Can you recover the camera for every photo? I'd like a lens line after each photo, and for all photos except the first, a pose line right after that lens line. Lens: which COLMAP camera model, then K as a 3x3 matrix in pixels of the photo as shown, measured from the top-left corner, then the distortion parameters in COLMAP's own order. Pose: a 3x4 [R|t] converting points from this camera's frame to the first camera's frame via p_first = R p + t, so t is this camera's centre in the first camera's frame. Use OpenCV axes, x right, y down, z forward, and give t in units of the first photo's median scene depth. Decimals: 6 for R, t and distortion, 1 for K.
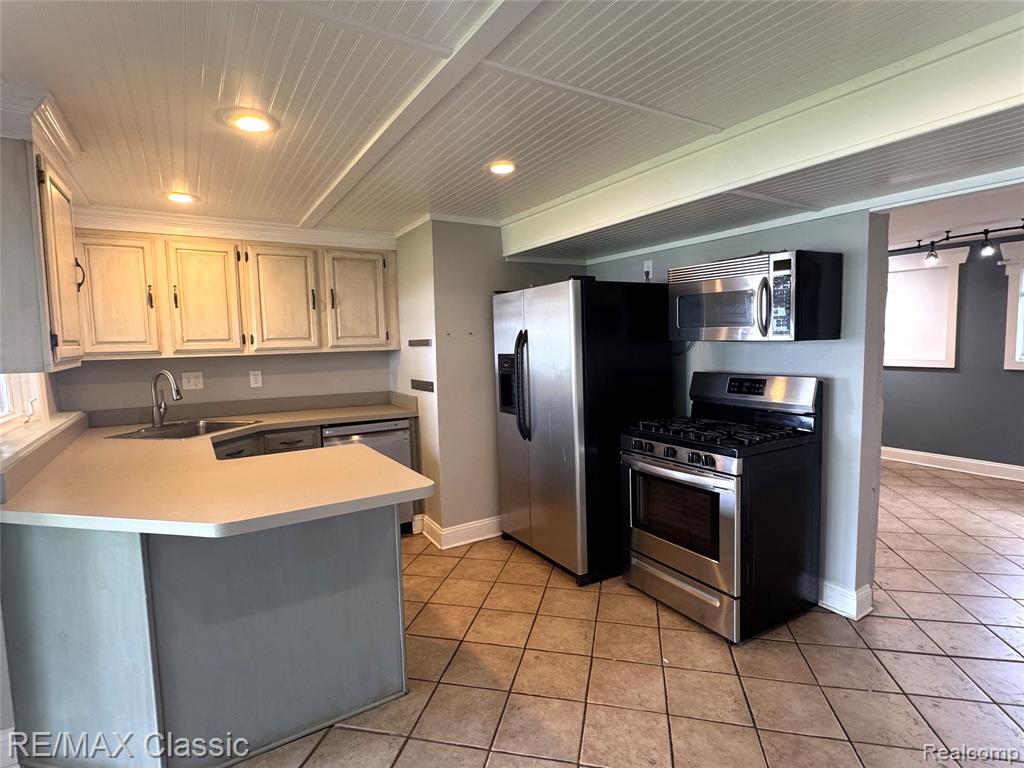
lens RADIAL K [[520.4, 0, 512.7], [0, 520.4, 381.5], [0, 0, 1]] dist [-0.000484, -0.000387]
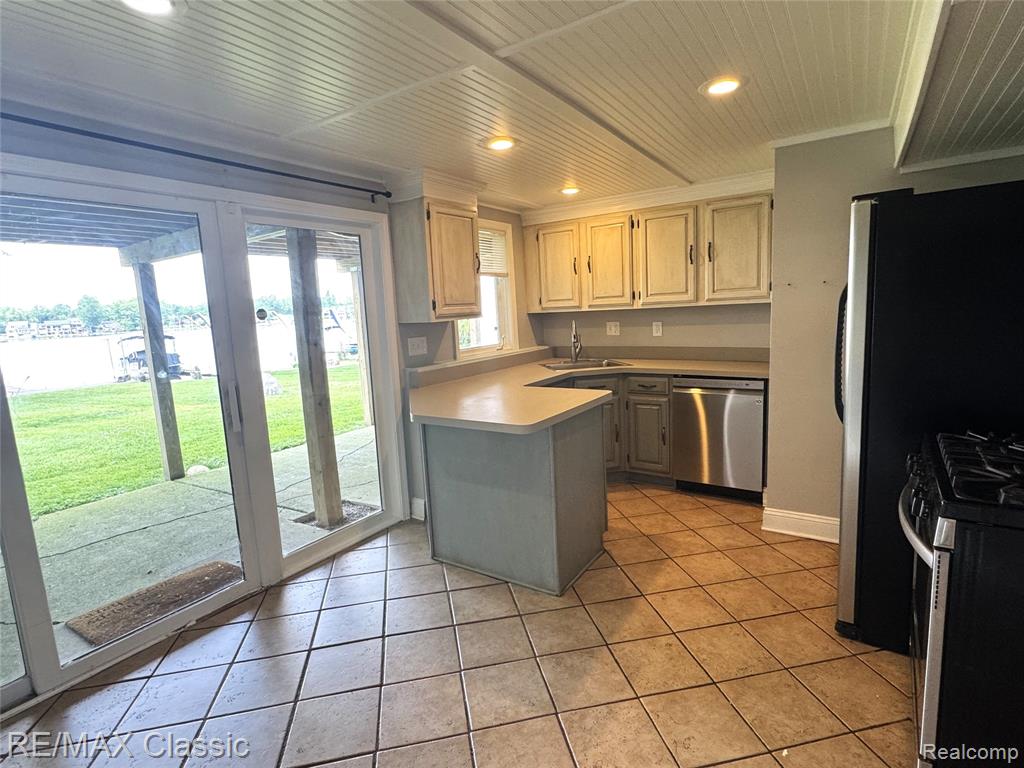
lens RADIAL K [[520.4, 0, 509.0], [0, 520.4, 382.3], [0, 0, 1]] dist [-0.000484, -0.000387]
pose [[0.408605, 0.132697, -0.903013, 0.444659], [-0.034596, 0.990916, 0.129959, -0.027273], [0.912055, -0.021861, 0.409484, 0.234294]]
